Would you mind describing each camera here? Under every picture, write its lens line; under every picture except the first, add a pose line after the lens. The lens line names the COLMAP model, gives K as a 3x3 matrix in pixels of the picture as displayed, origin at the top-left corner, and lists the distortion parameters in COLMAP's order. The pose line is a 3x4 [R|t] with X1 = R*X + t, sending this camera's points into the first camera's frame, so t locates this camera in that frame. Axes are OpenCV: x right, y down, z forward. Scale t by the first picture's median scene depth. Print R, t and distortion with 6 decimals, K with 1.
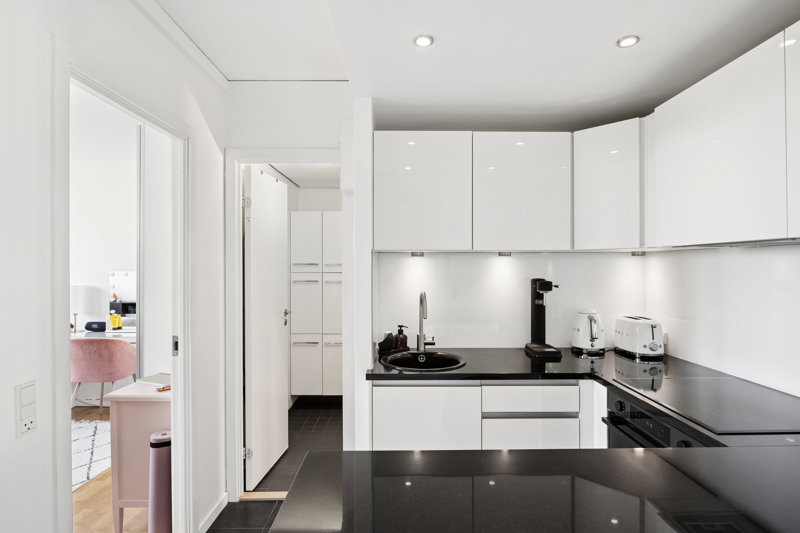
lens RADIAL K [[421.3, 0, 401.9], [0, 421.3, 266.6], [0, 0, 1]] dist [-0.002535, 0.000686]
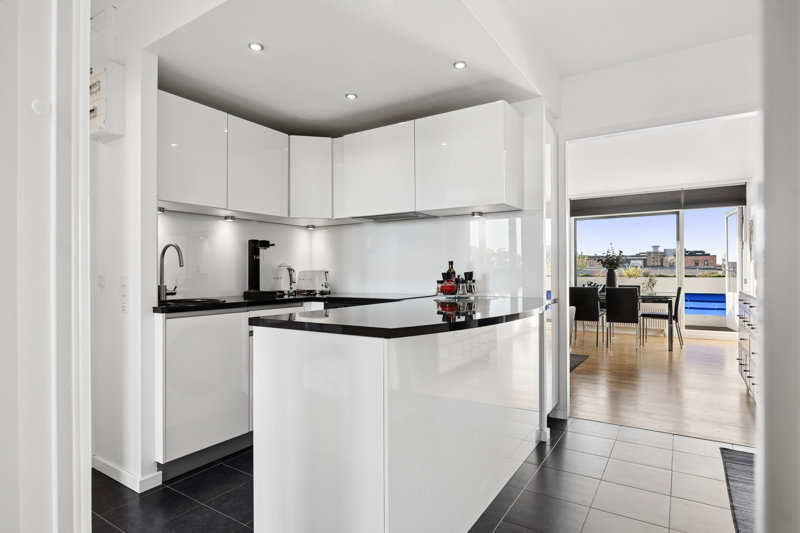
lens RADIAL K [[435.2, 0, 397.2], [0, 435.2, 269.1], [0, 0, 1]] dist [0.002981, 0.000428]
pose [[0.560205, 0.005179, 0.828337, -0.568464], [0.001985, 0.999969, -0.007595, 0.136777], [-0.828351, 0.005899, 0.560178, -0.120163]]
